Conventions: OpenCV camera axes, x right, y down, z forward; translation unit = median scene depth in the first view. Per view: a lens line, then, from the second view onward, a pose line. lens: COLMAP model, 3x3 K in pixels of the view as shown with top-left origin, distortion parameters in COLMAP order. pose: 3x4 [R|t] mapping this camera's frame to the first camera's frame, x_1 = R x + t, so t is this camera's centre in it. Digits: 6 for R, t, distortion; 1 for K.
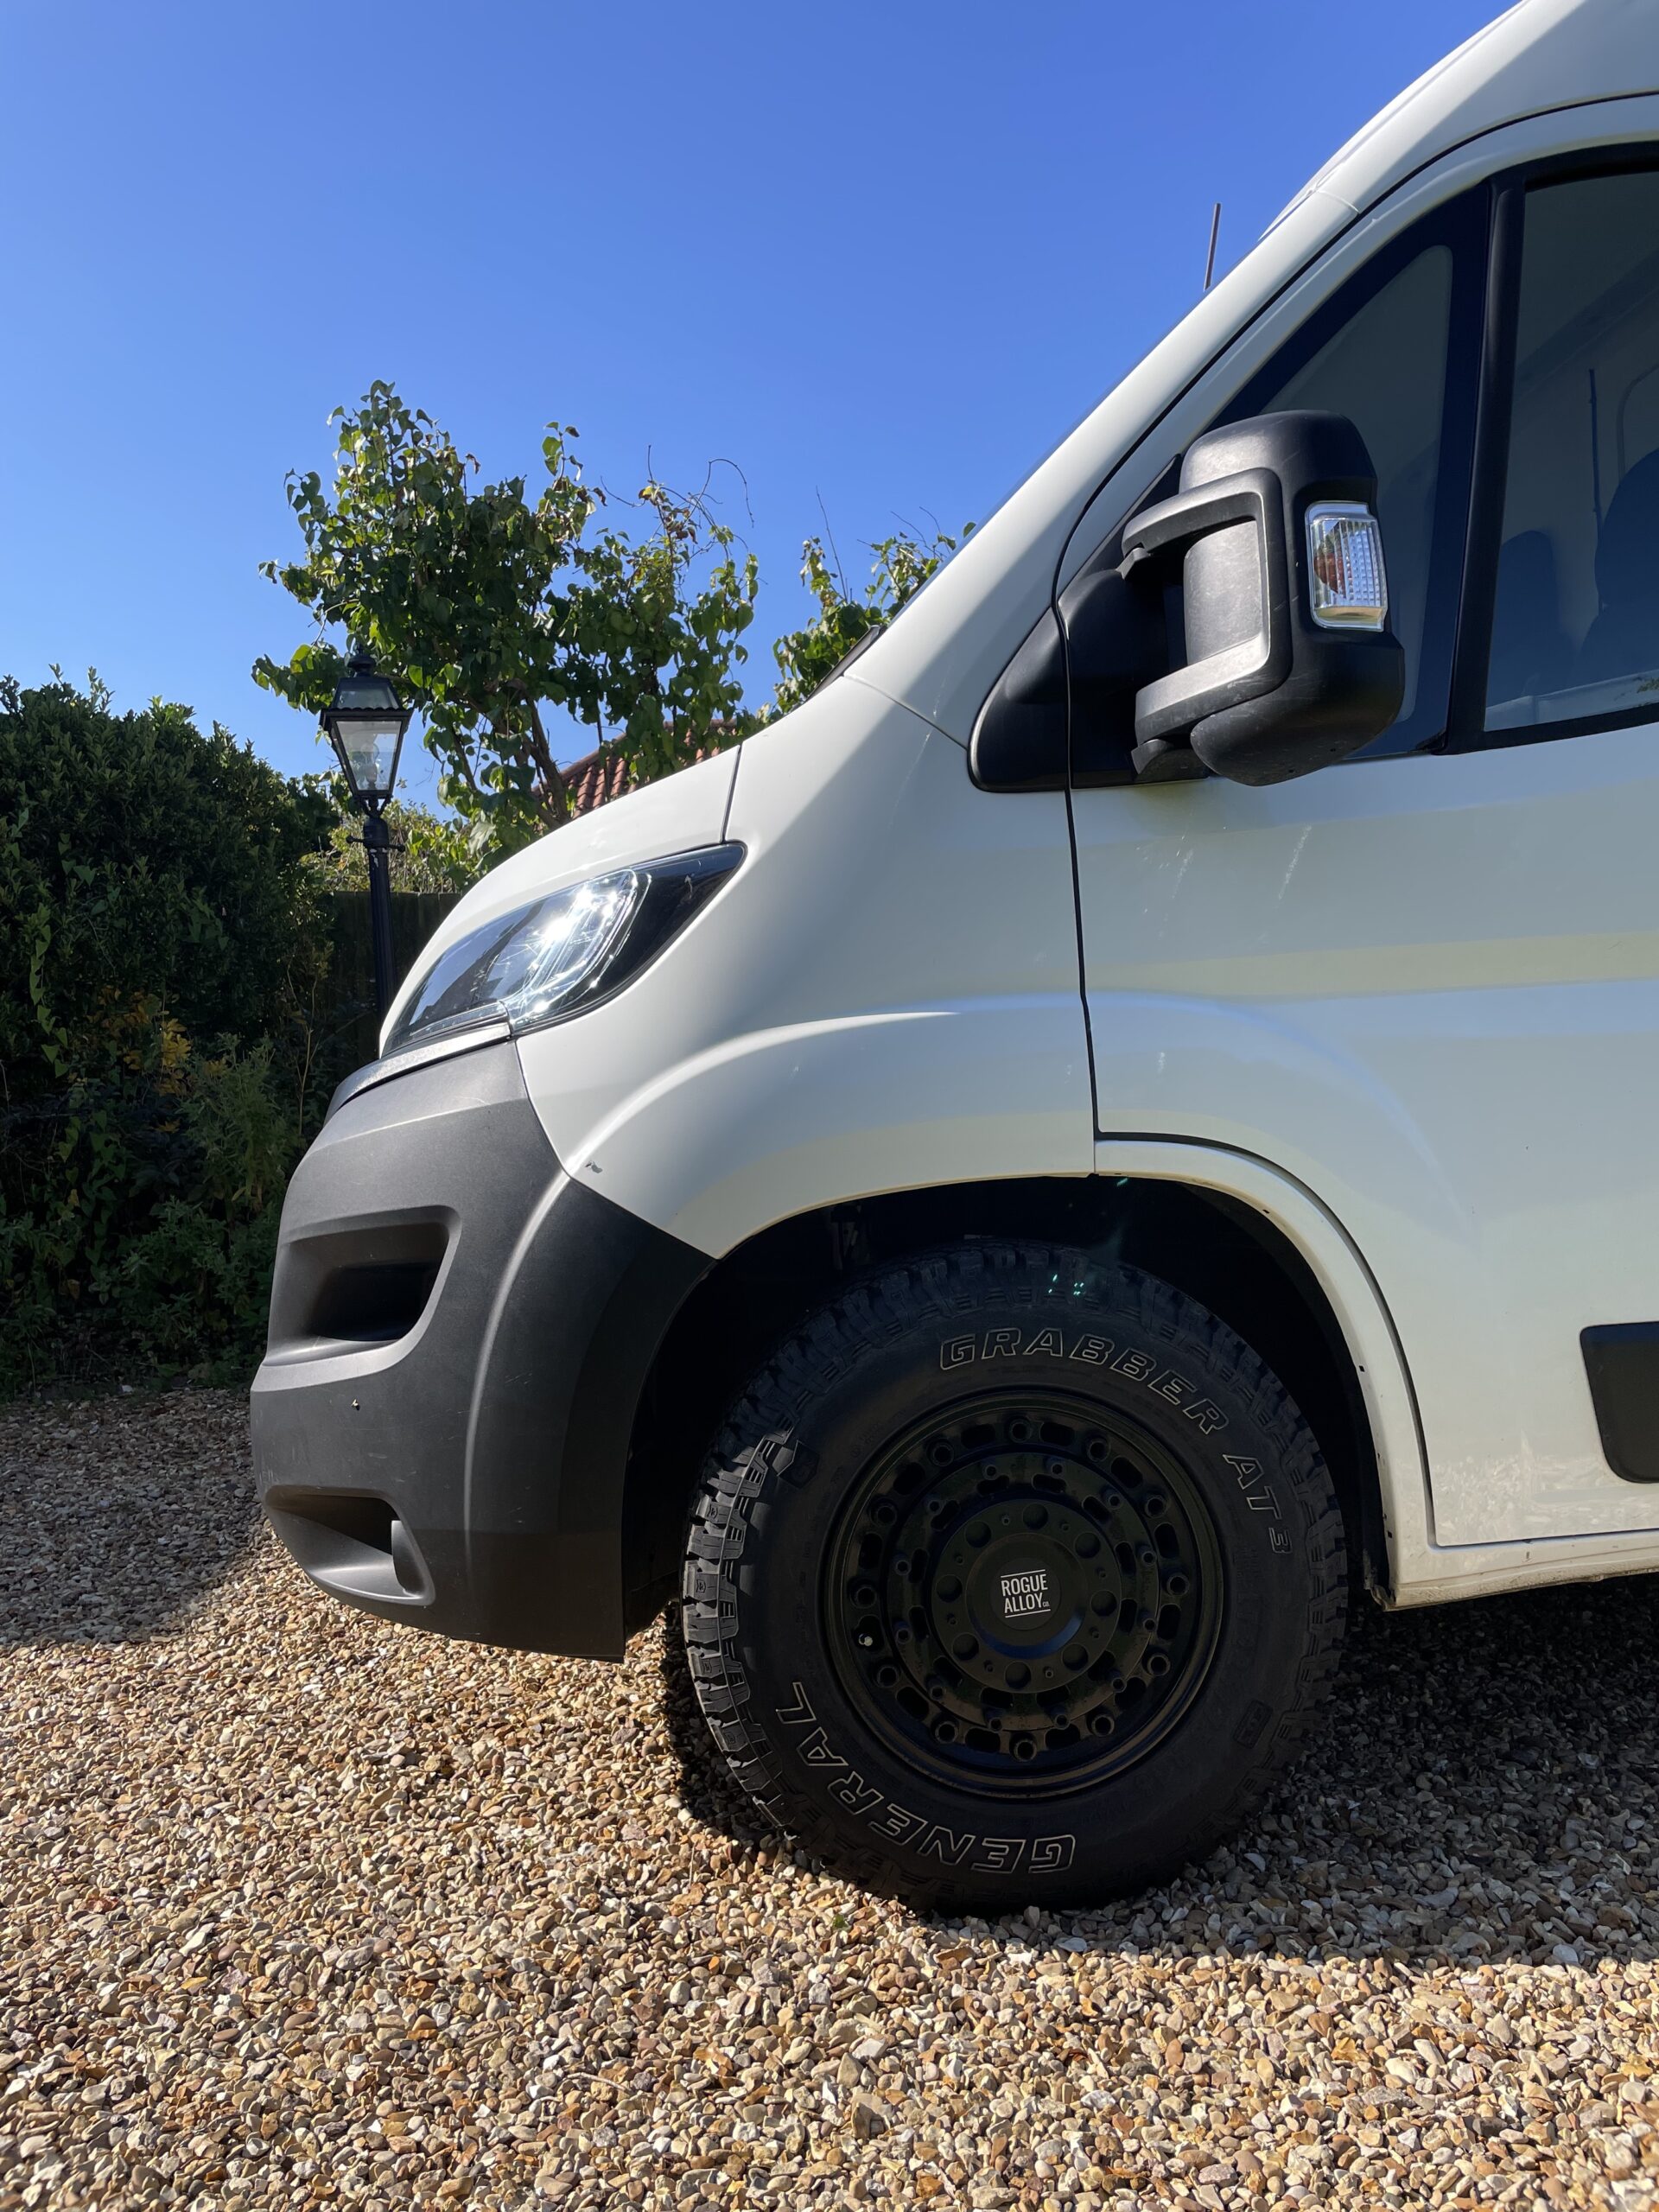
lens RADIAL K [[1667.2, 0, 826.9], [0, 1667.2, 1096.1], [0, 0, 1]] dist [0.043036, 0.001437]
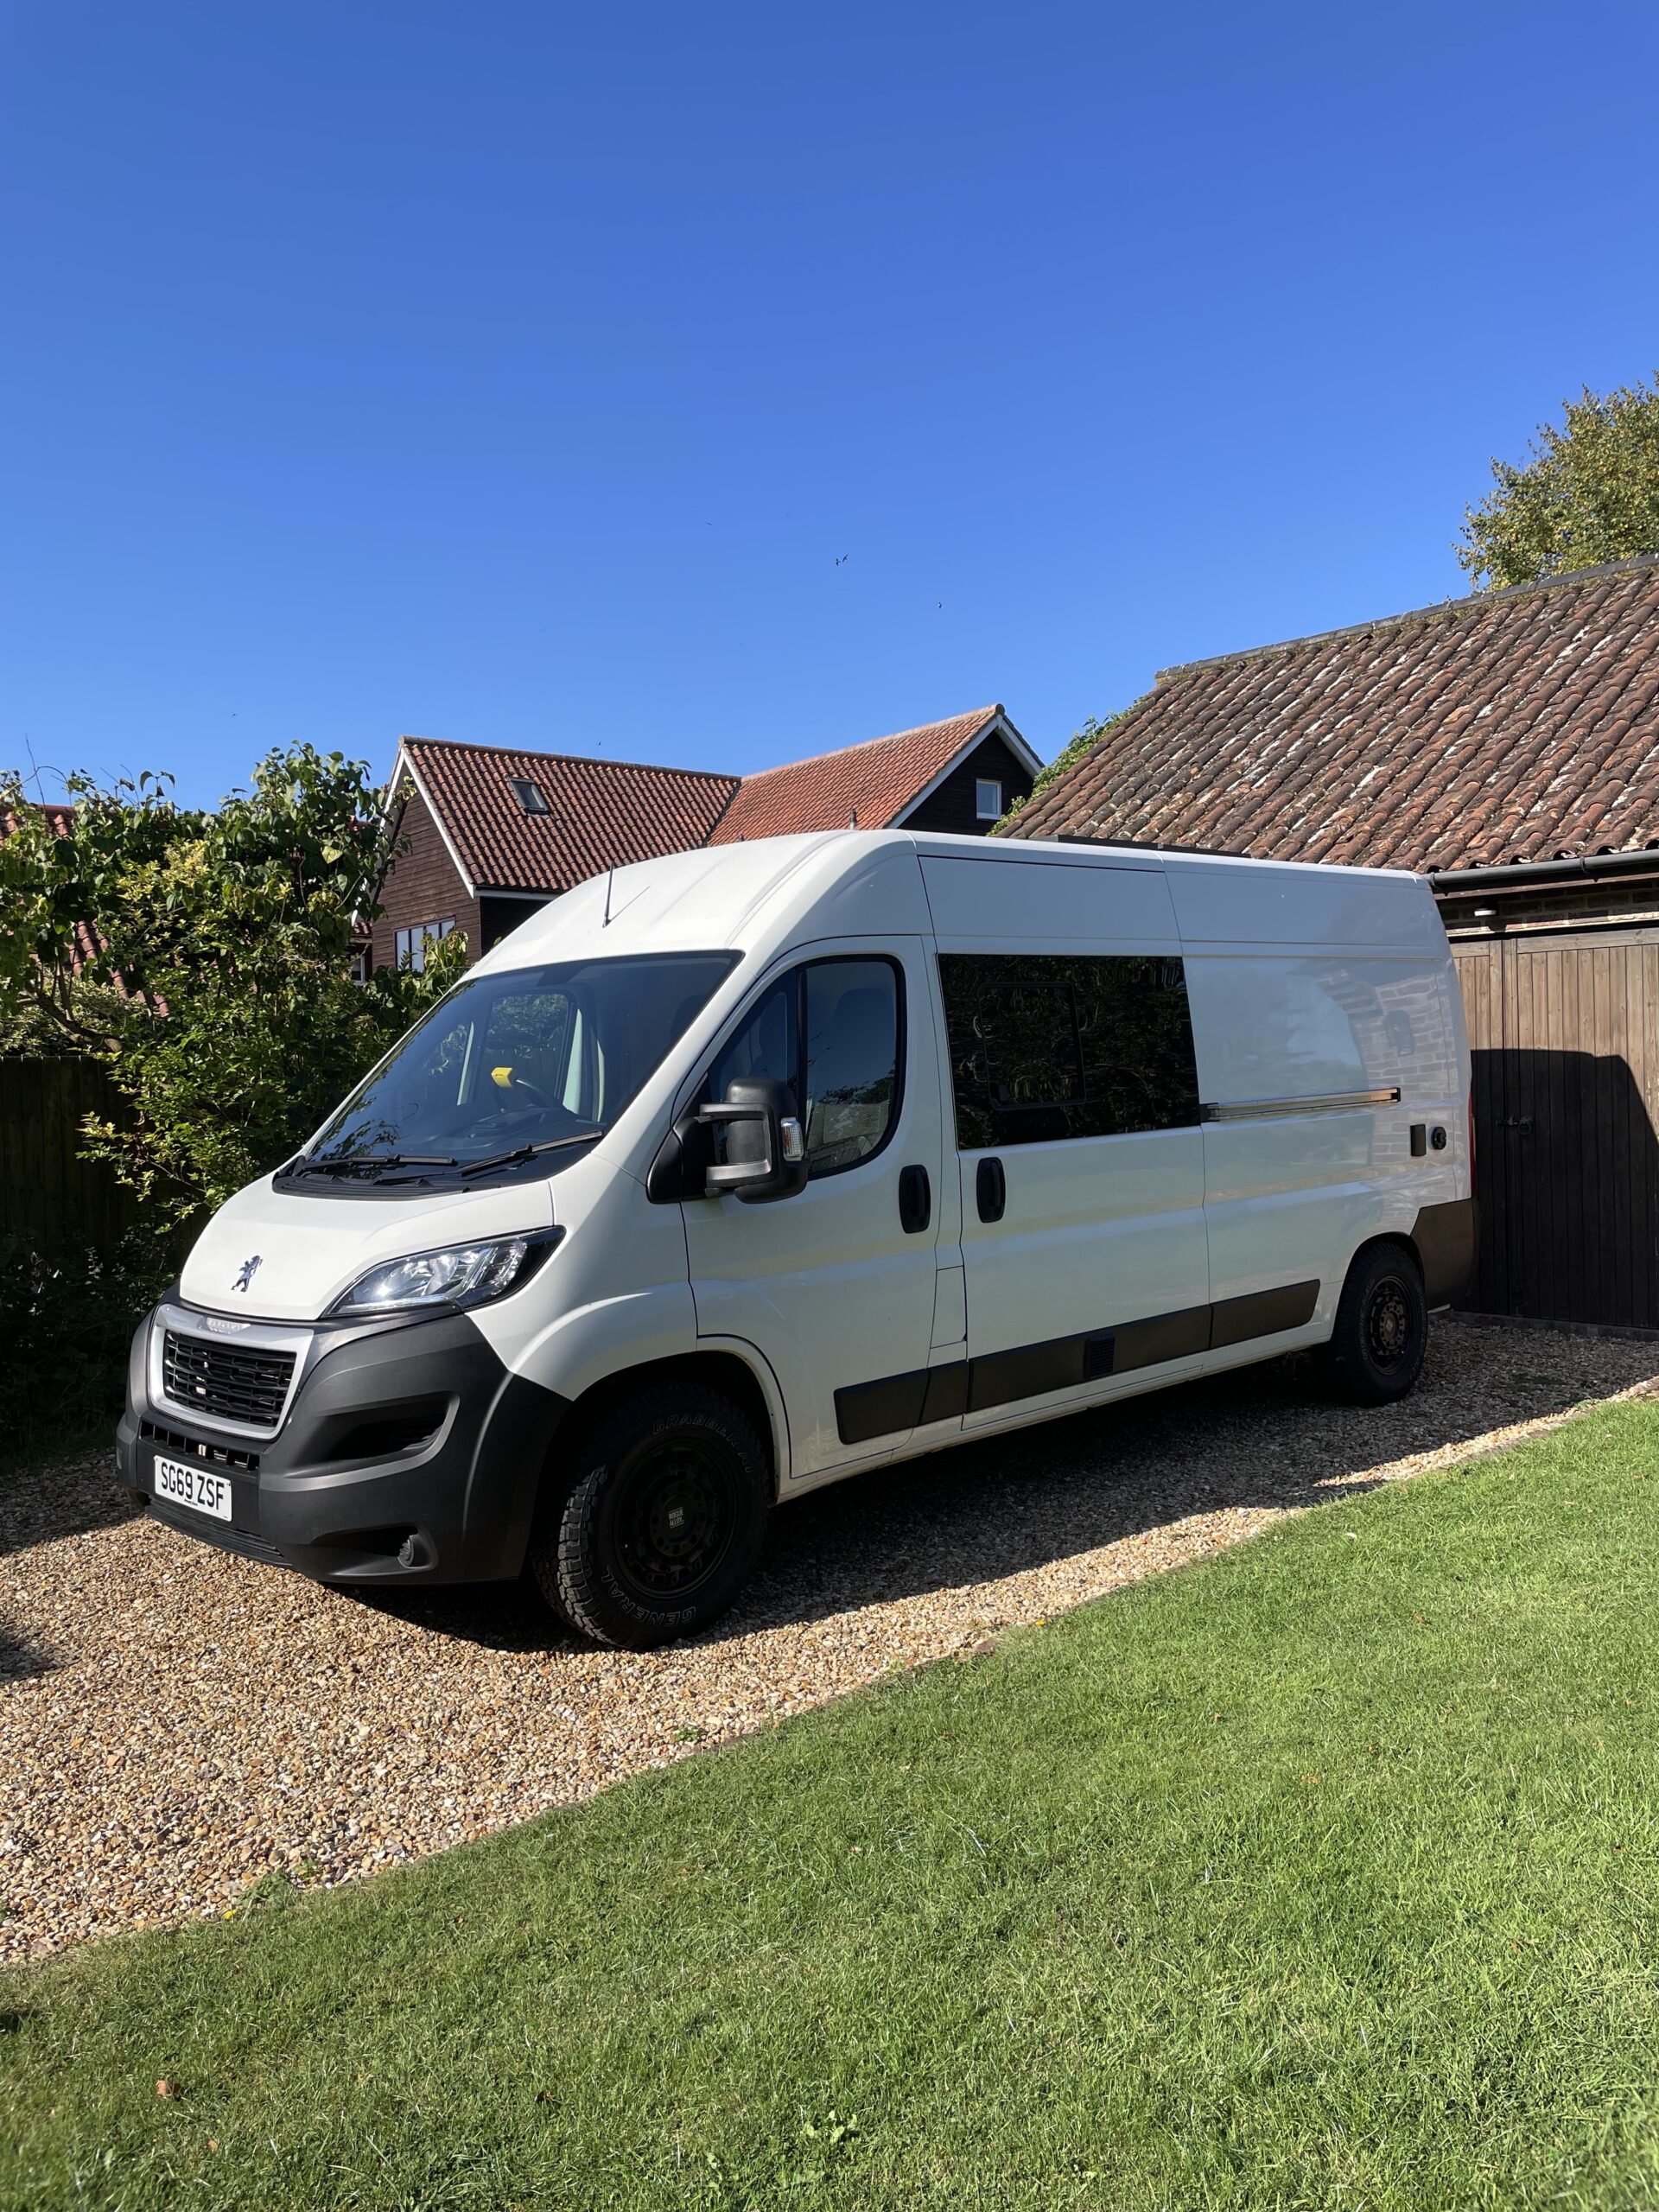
lens RADIAL K [[1667.2, 0, 832.8], [0, 1667.2, 1108.0], [0, 0, 1]] dist [0.043036, 0.001437]
pose [[0.772246, 0.000979, 0.635323, -1.327265], [0.013344, 0.999753, -0.017761, -0.284300], [-0.635184, 0.022194, 0.772042, -1.153133]]
